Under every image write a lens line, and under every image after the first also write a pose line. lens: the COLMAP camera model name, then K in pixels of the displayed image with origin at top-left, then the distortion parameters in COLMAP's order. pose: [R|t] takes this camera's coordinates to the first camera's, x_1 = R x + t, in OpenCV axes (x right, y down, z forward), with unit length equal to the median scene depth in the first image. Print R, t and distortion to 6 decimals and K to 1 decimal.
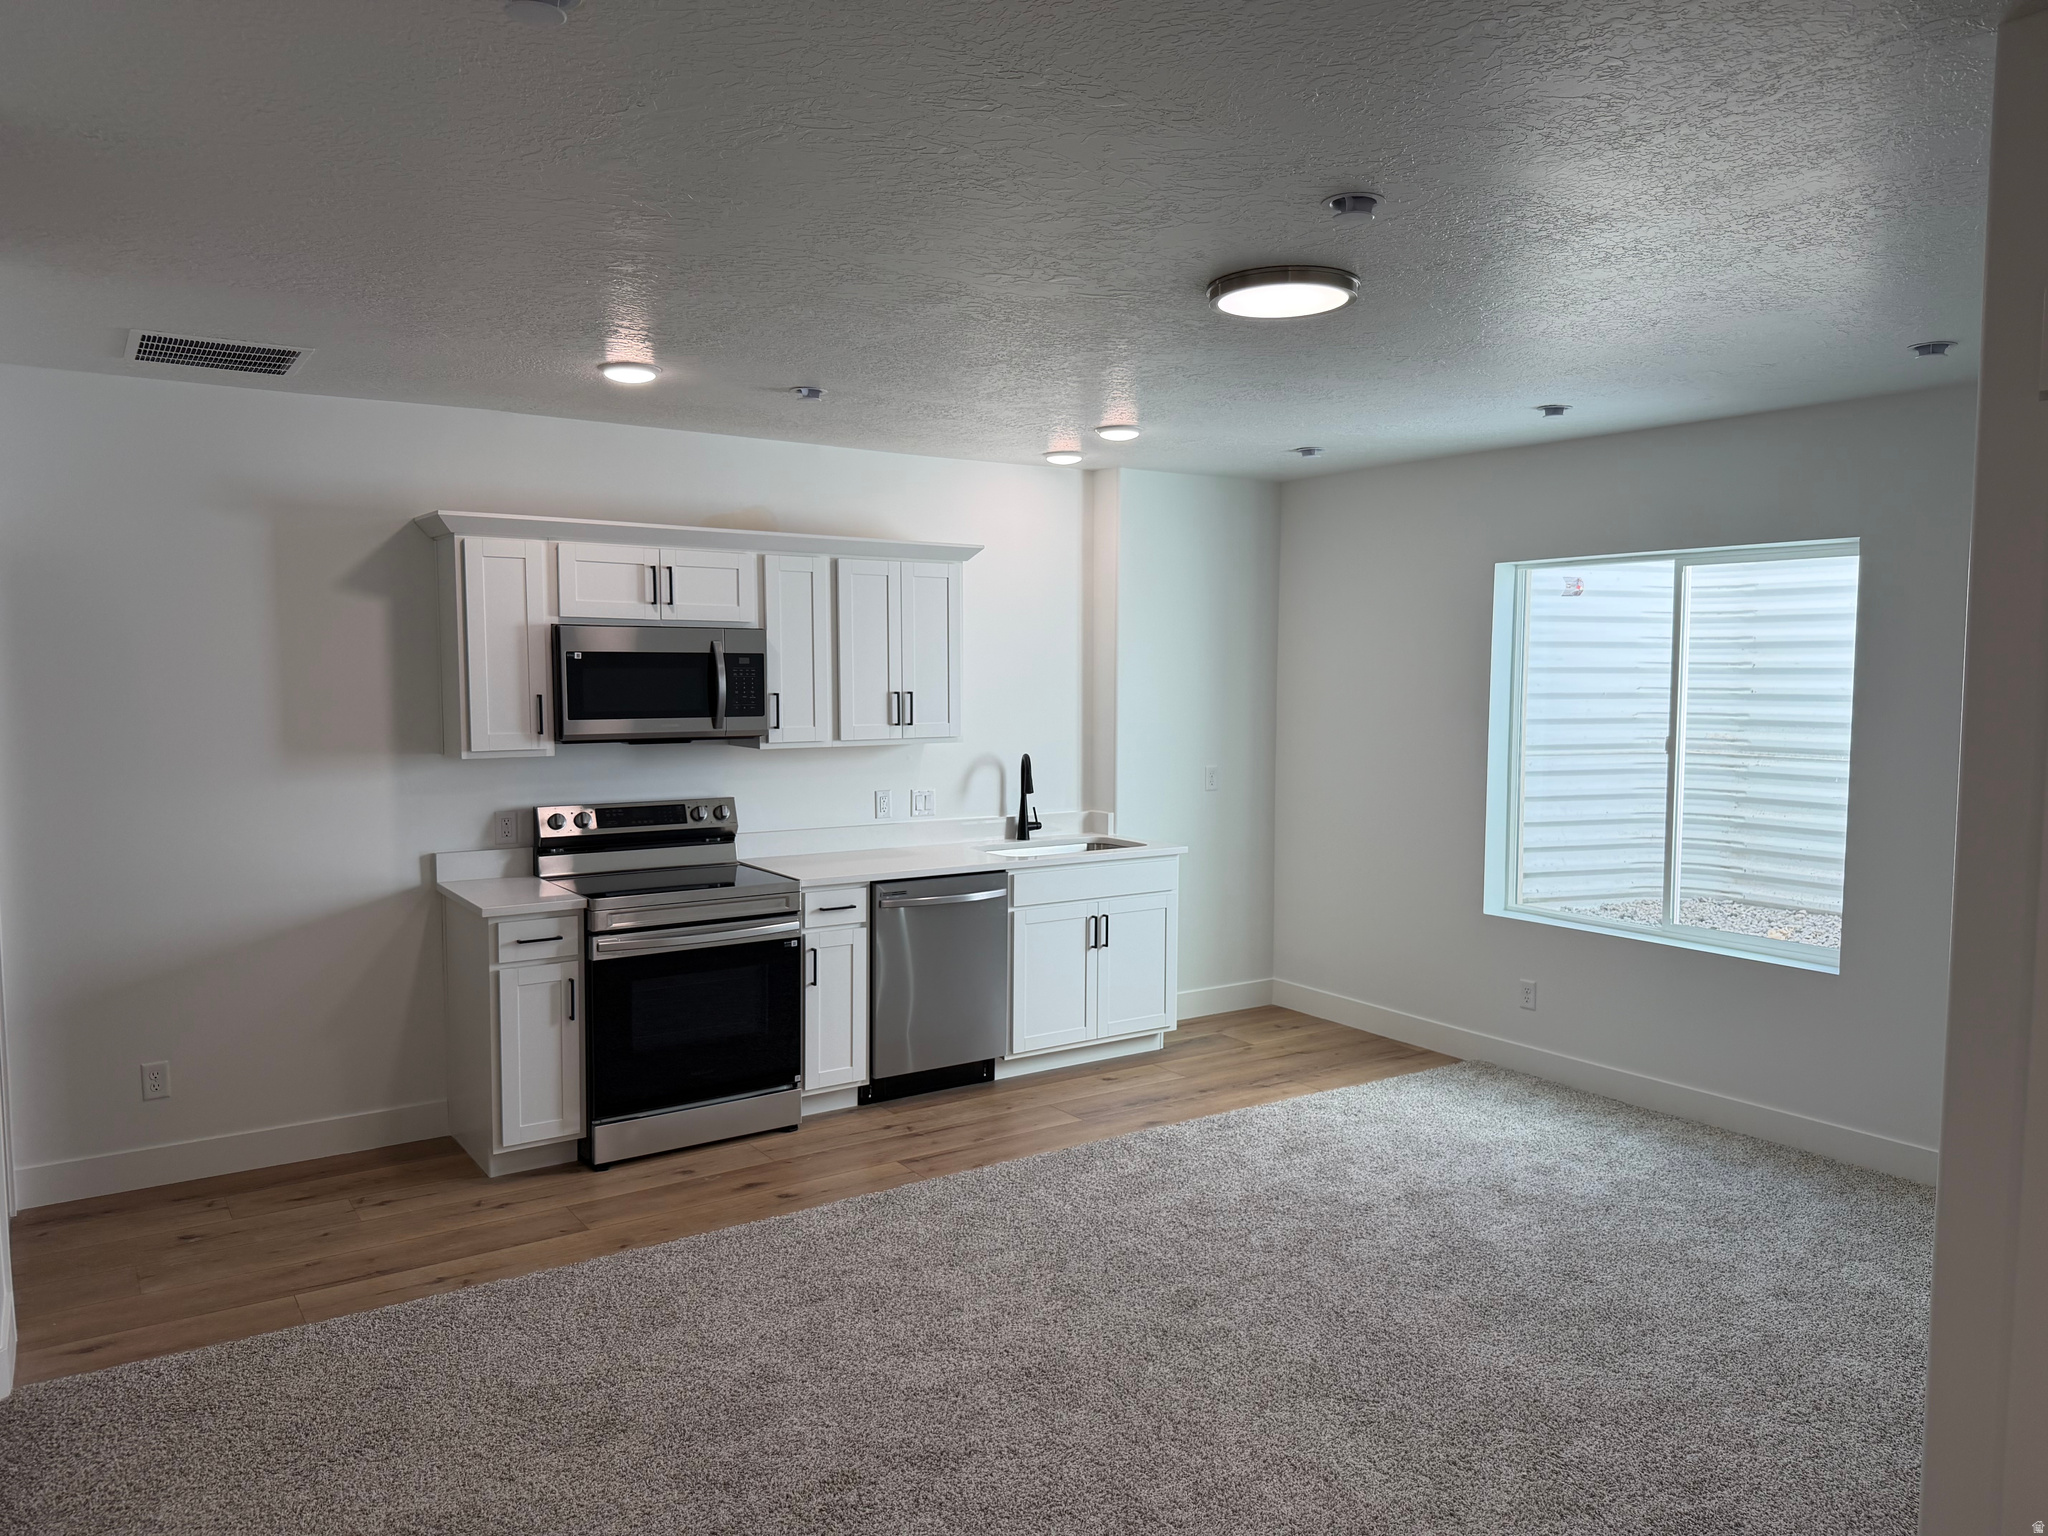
lens RADIAL K [[1430.5, 0, 1024.0], [0, 1430.5, 768.0], [0, 0, 1]] dist [0.134775, -0.158050]
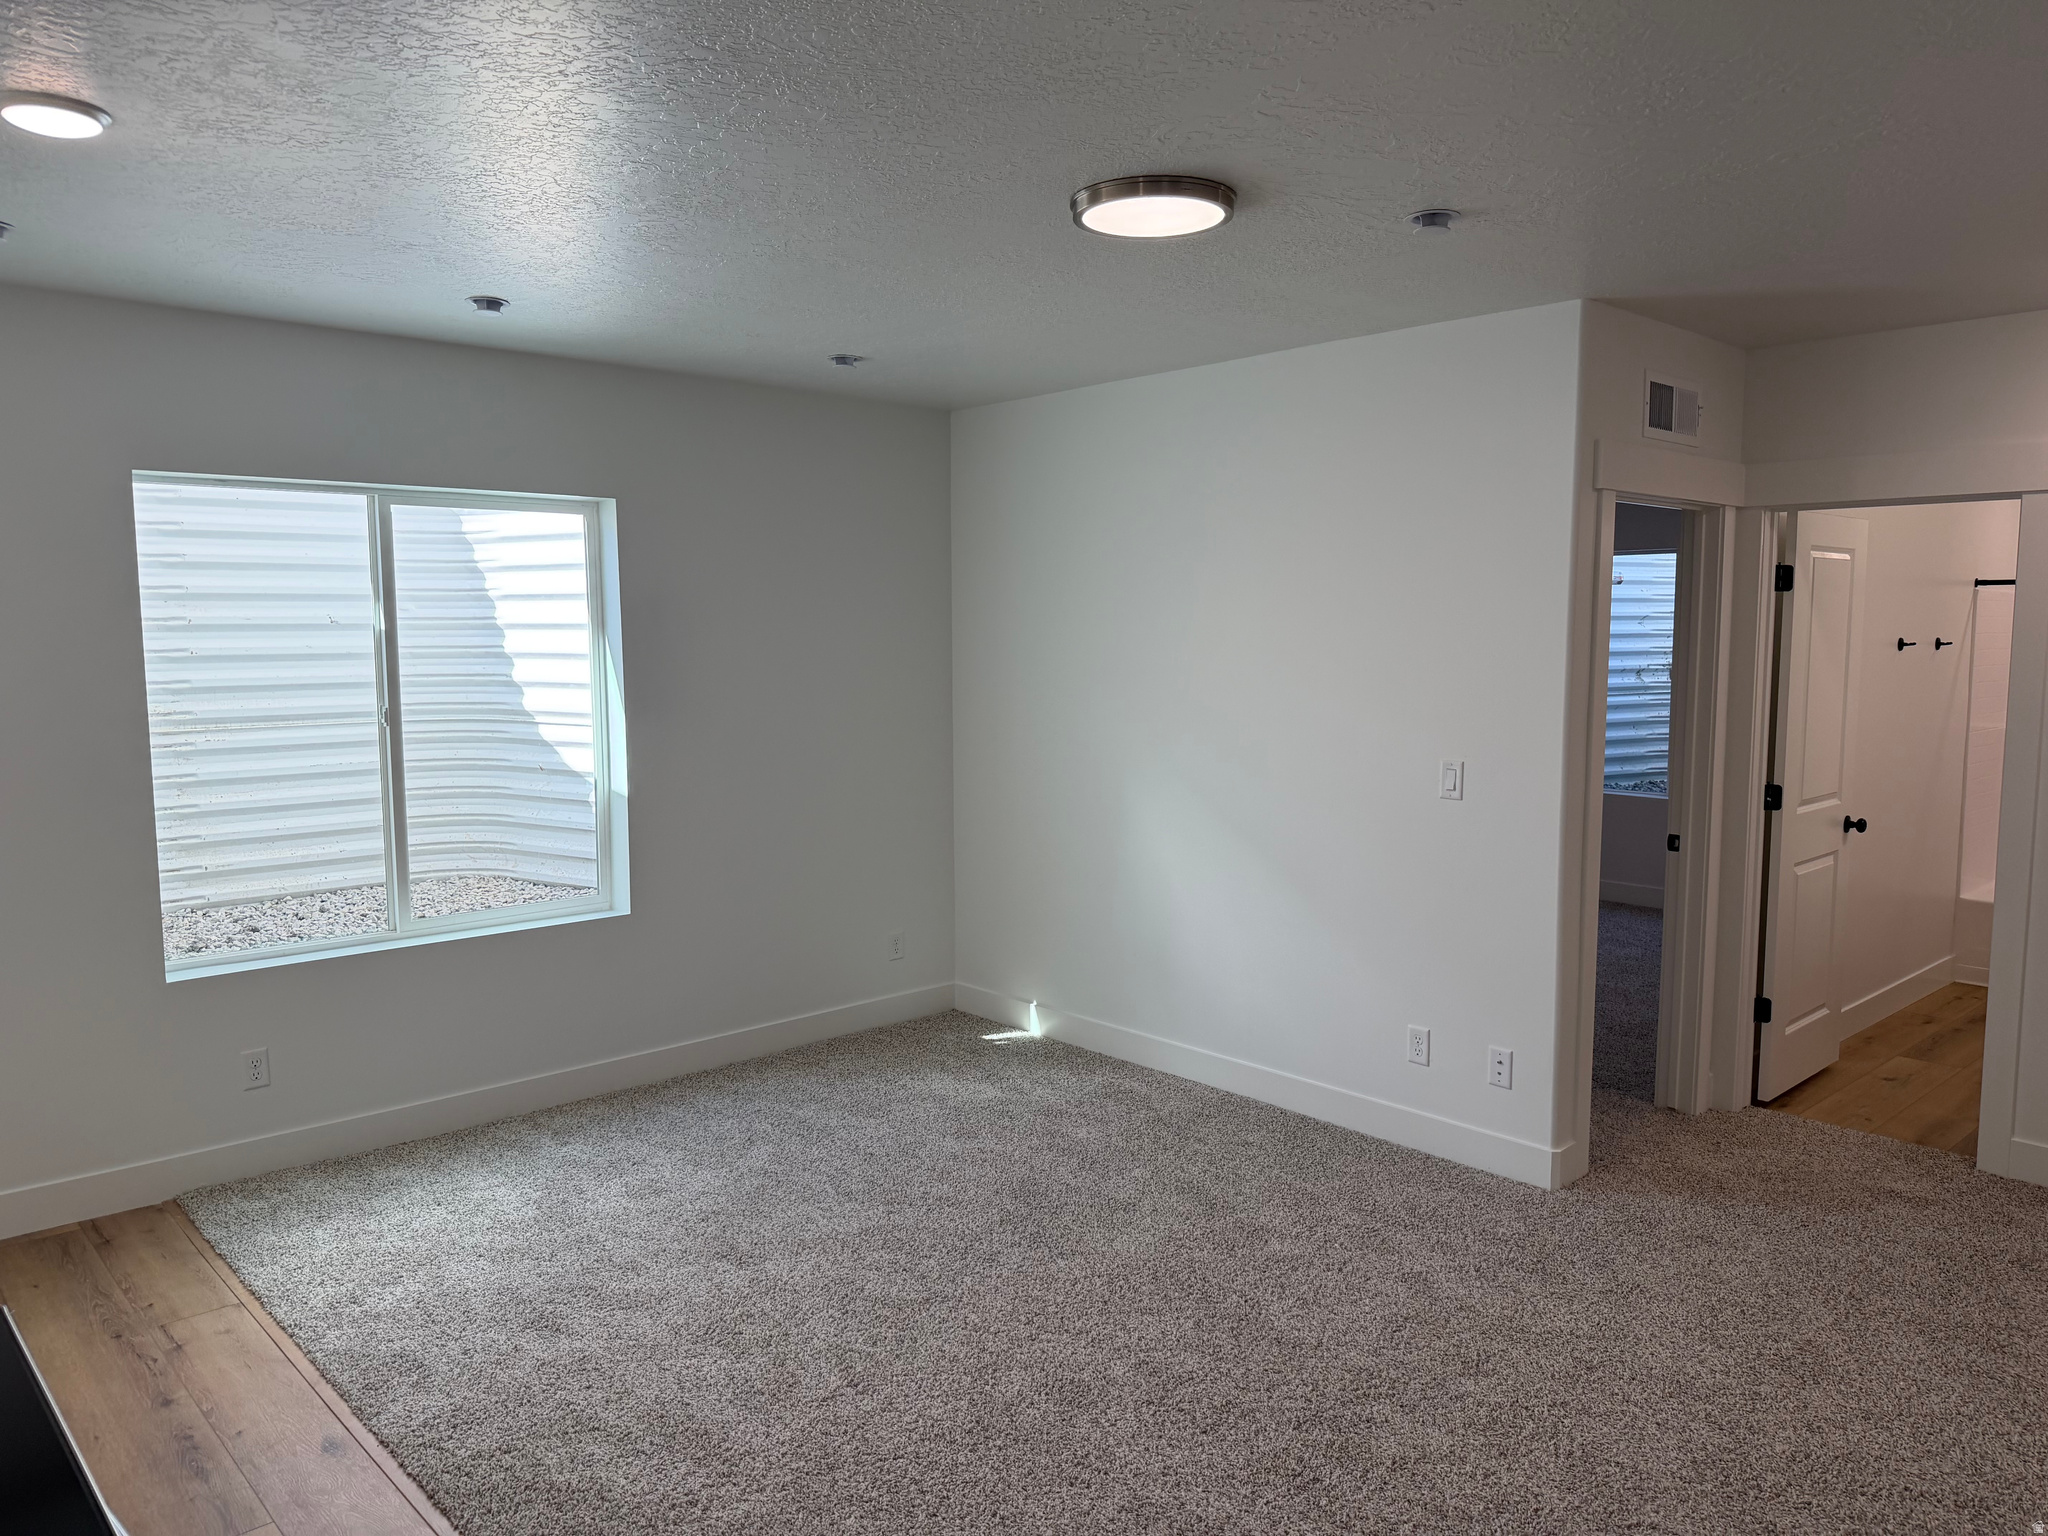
lens RADIAL K [[1430.5, 0, 1024.0], [0, 1430.5, 768.0], [0, 0, 1]] dist [0.134775, -0.158050]
pose [[-0.130230, -0.098757, 0.986553, -0.451108], [0.071222, 0.991525, 0.108656, -0.051499], [-0.988922, 0.084415, -0.122093, 0.744309]]
